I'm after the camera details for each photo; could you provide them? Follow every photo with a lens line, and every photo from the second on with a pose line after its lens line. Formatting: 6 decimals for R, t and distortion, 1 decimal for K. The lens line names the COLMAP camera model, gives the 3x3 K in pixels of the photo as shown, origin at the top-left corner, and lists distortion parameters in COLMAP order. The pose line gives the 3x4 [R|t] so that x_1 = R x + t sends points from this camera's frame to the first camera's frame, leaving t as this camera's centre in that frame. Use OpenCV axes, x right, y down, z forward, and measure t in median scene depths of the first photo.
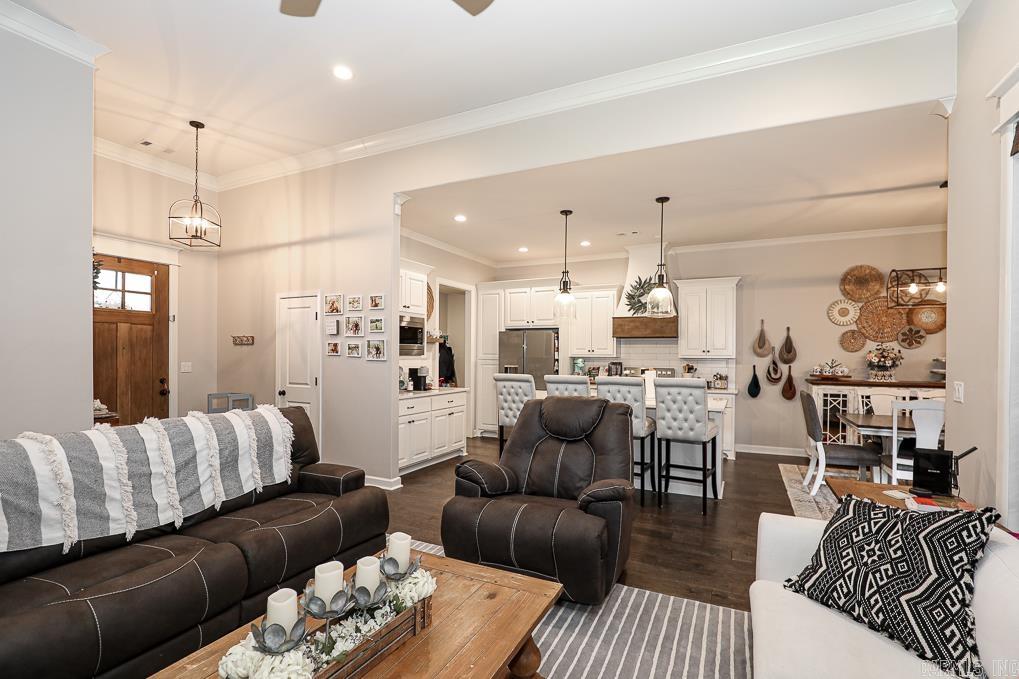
lens RADIAL K [[474.1, 0, 508.0], [0, 474.1, 355.0], [0, 0, 1]] dist [-0.015204, -0.000109]
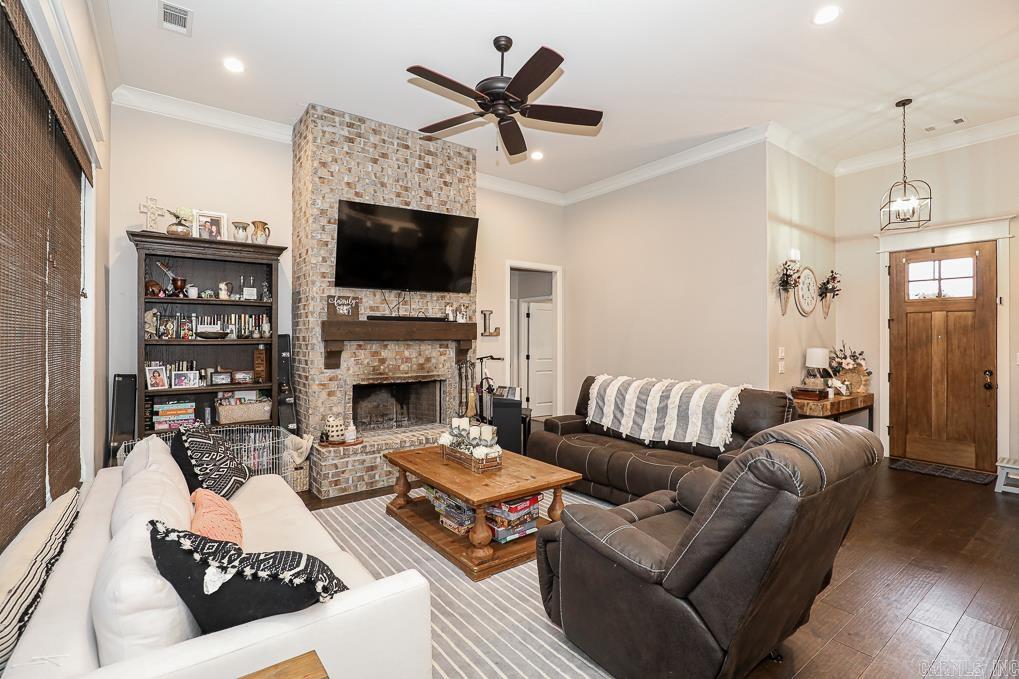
lens RADIAL K [[473.3, 0, 509.5], [0, 473.3, 336.9], [0, 0, 1]] dist [-0.006561, 0.000180]
pose [[-0.455942, -0.010798, -0.889944, 0.416101], [-0.009239, 0.999930, -0.007400, 0.002047], [0.889962, 0.004848, -0.456009, 0.545746]]
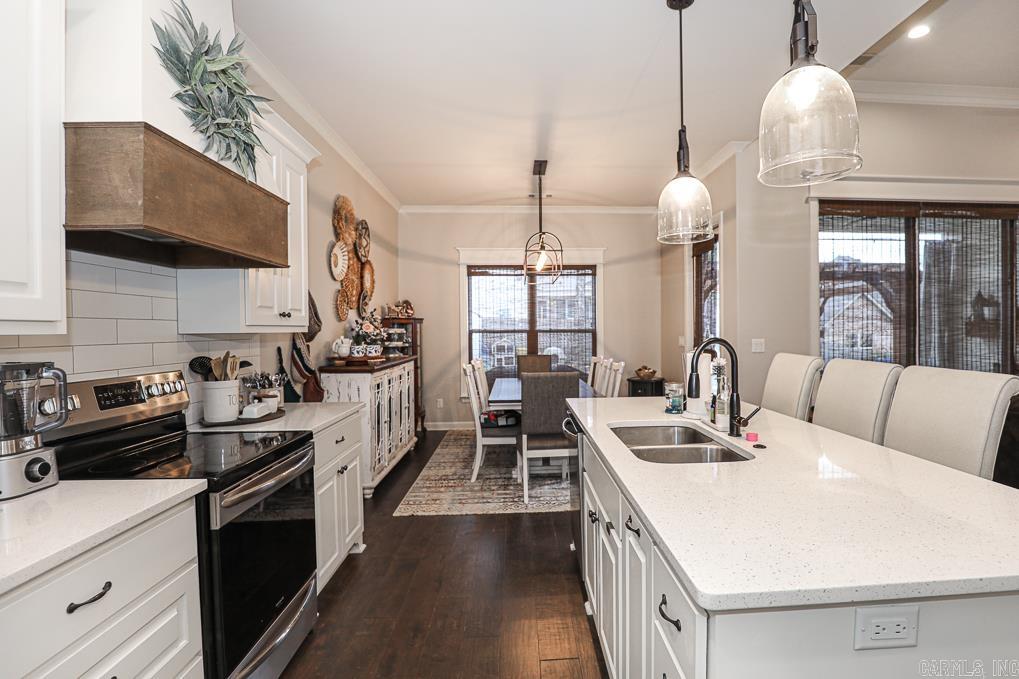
lens RADIAL K [[498.1, 0, 547.6], [0, 498.1, 337.5], [0, 0, 1]] dist [-0.020930, -0.000340]
pose [[-0.498908, -0.013972, 0.866542, -0.034501], [0.009964, 0.999711, 0.021855, 0.004227], [-0.866598, 0.019538, -0.498625, 1.097022]]
